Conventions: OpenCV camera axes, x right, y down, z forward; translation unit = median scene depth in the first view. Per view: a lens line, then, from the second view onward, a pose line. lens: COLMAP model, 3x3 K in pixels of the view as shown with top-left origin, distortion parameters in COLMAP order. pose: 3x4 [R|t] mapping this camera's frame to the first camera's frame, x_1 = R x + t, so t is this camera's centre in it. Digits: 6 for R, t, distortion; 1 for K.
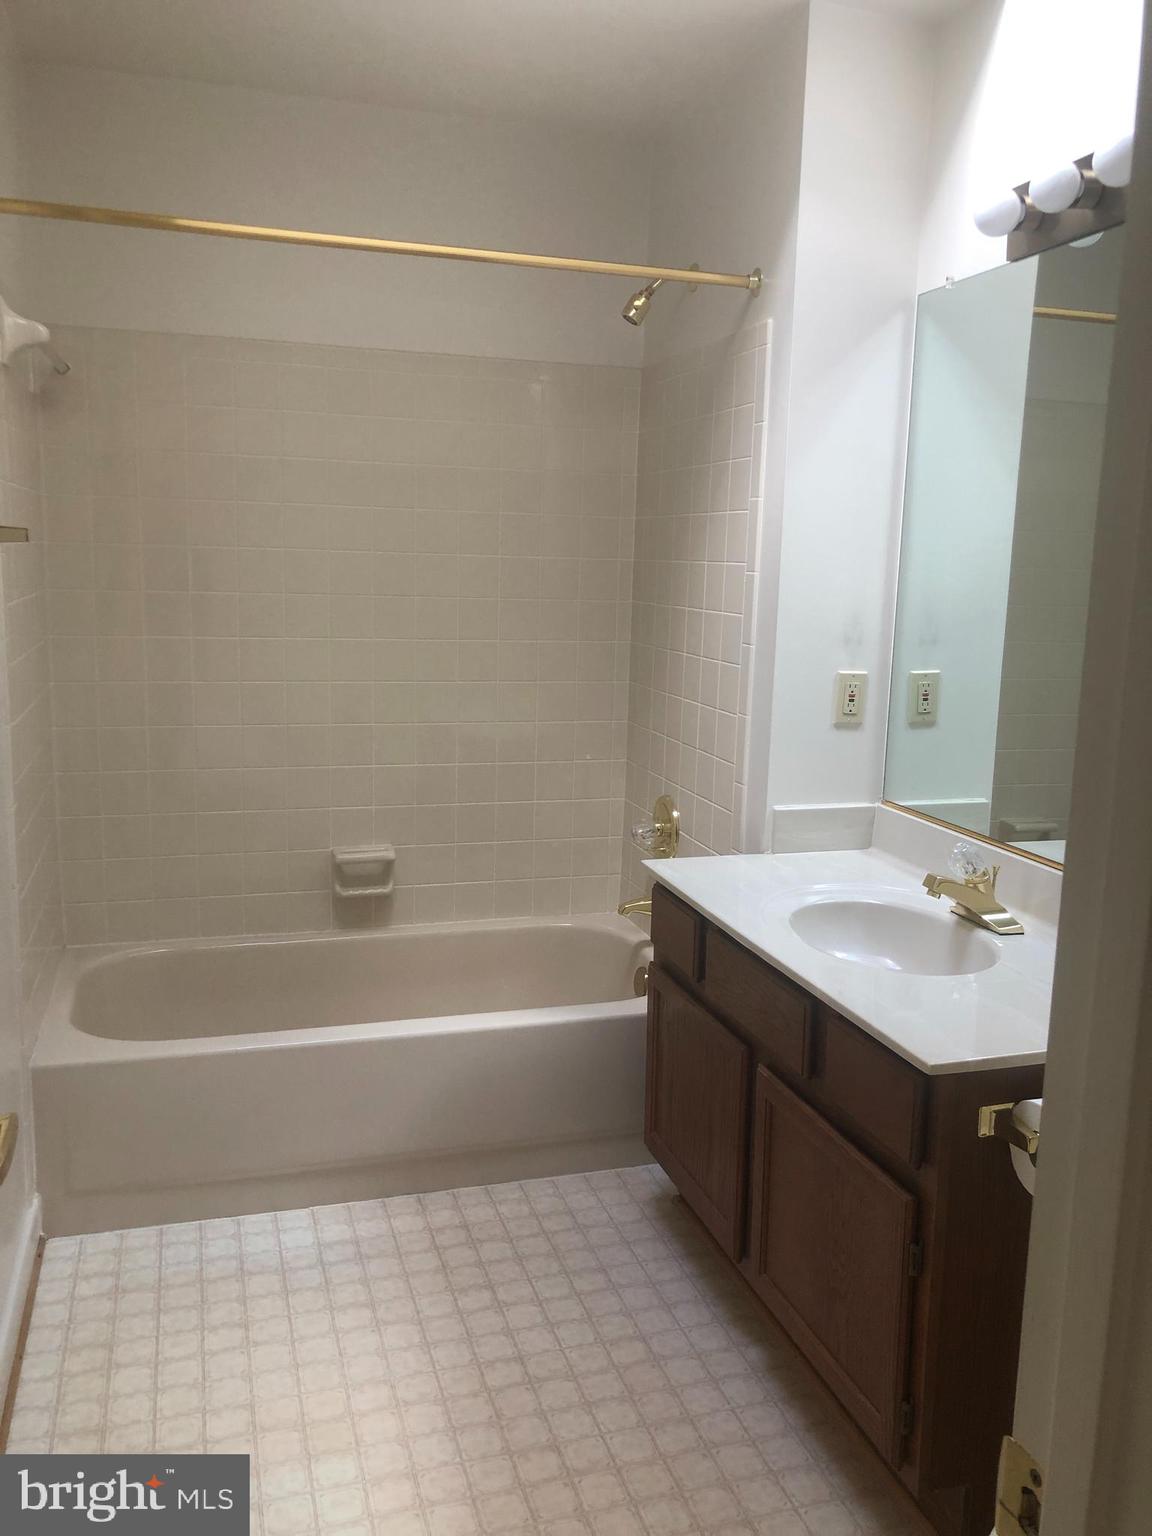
lens RADIAL K [[1259.3, 0, 576.0], [0, 1259.3, 768.0], [0, 0, 1]] dist [0.002464, 0.016102]
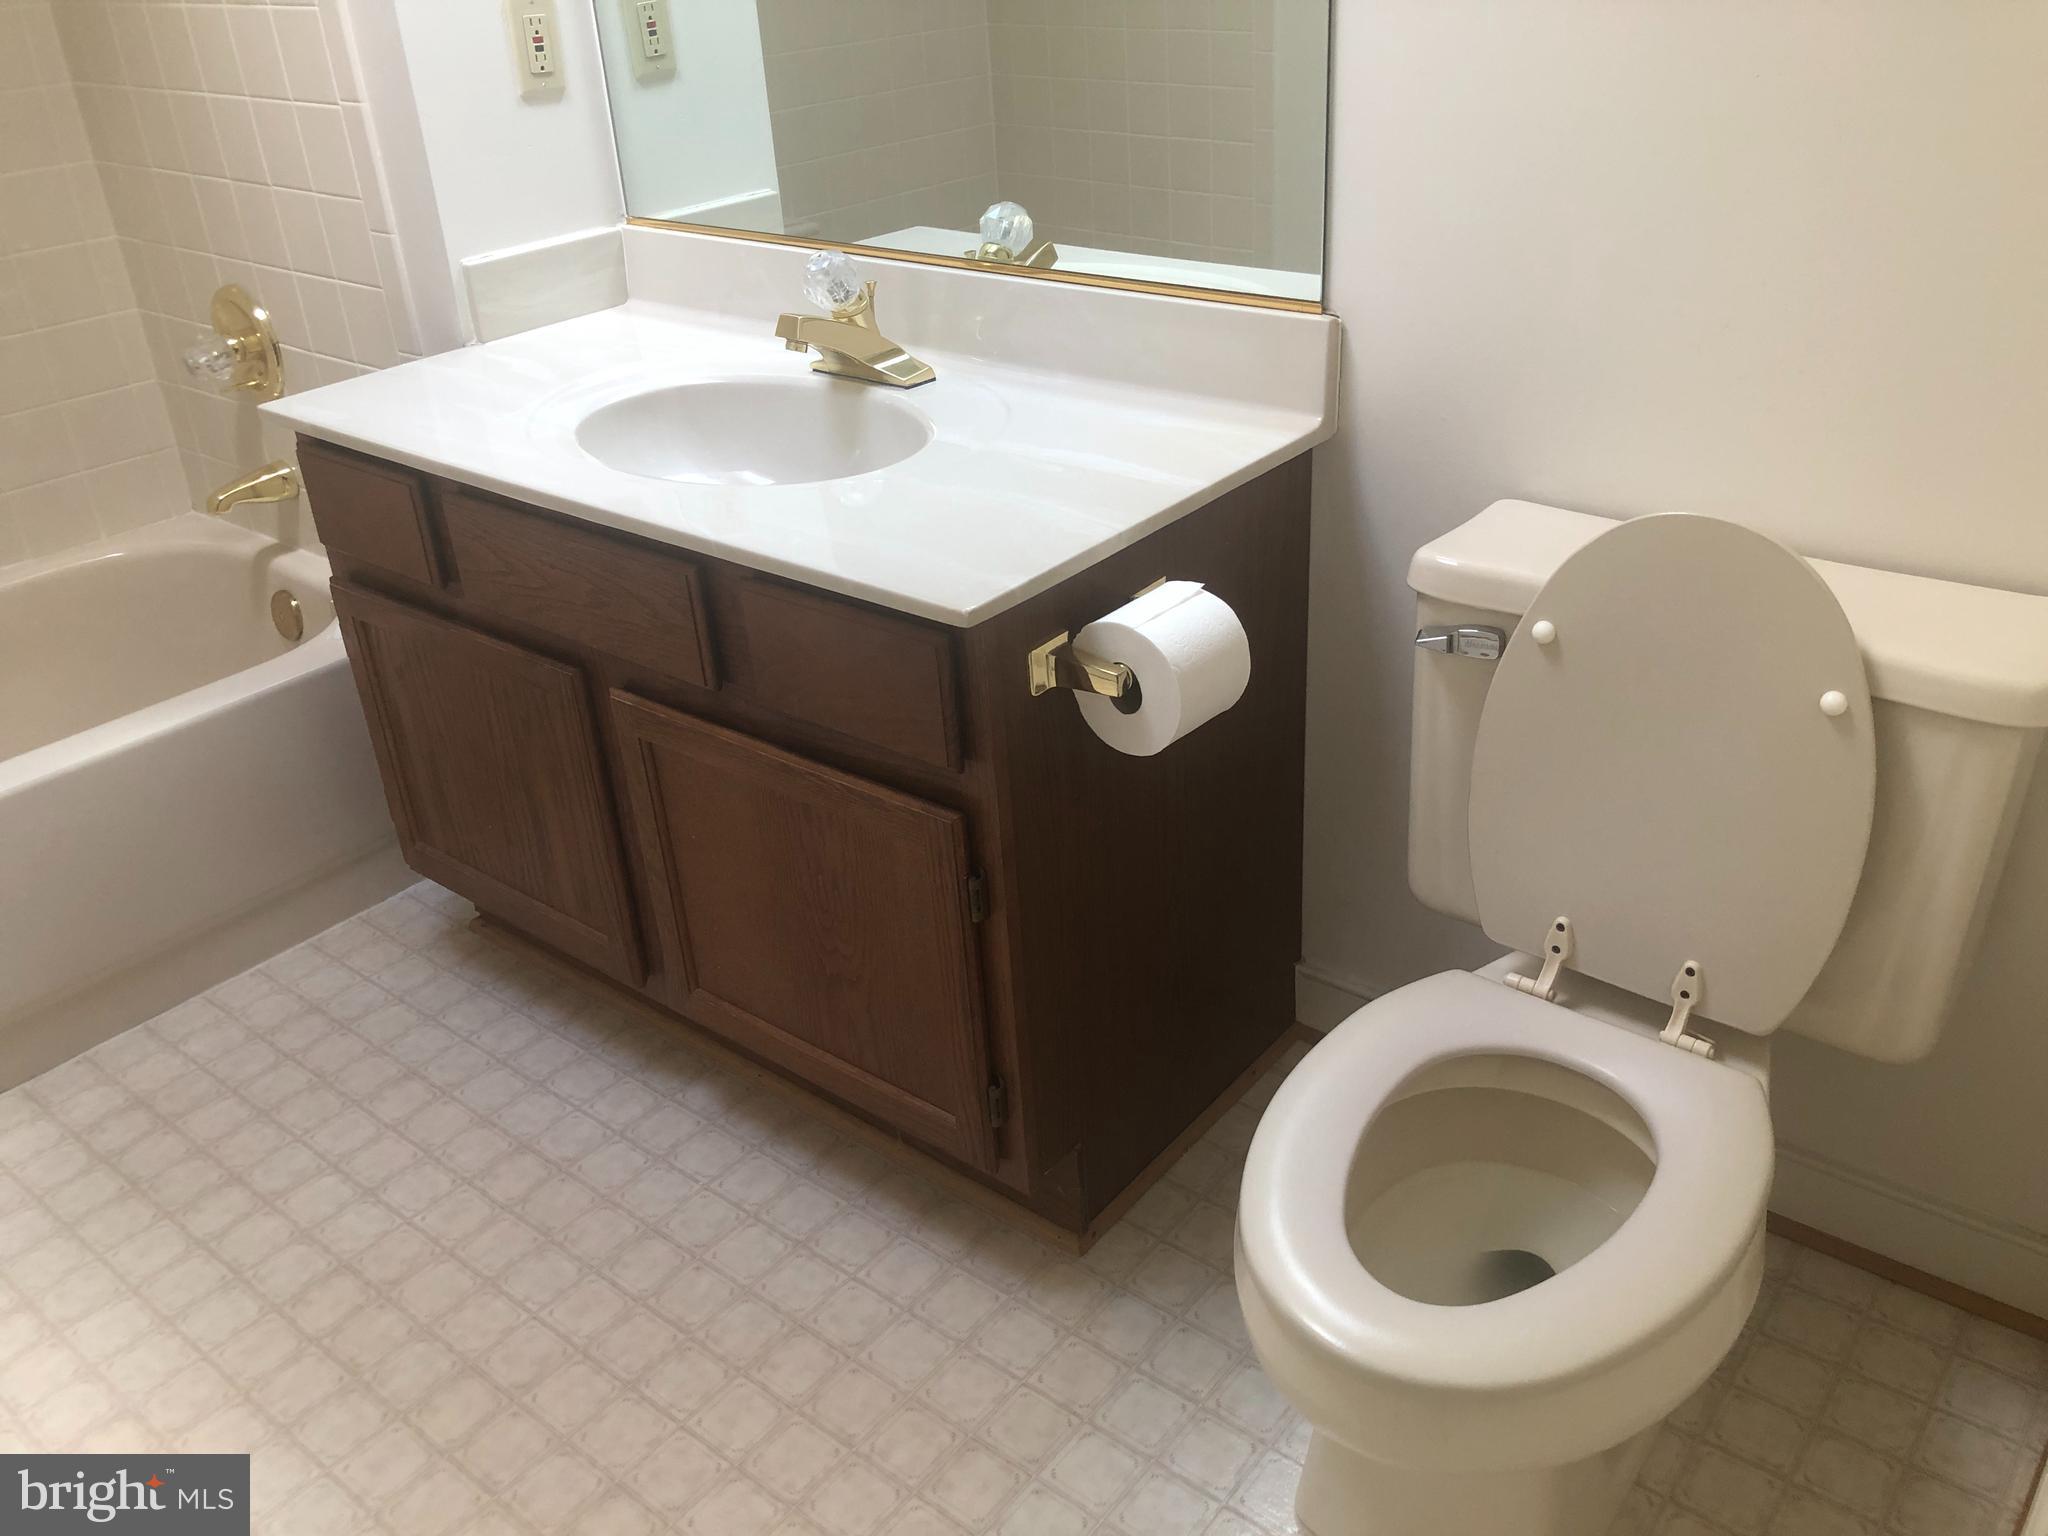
lens RADIAL K [[1679.0, 0, 1028.0], [0, 1679.0, 733.5], [0, 0, 1]] dist [0.002464, 0.016102]
pose [[0.826242, -0.319082, 0.464231, -0.063202], [0.164691, 0.924928, 0.342616, 0.011228], [-0.538703, -0.206629, 0.816764, 0.210687]]
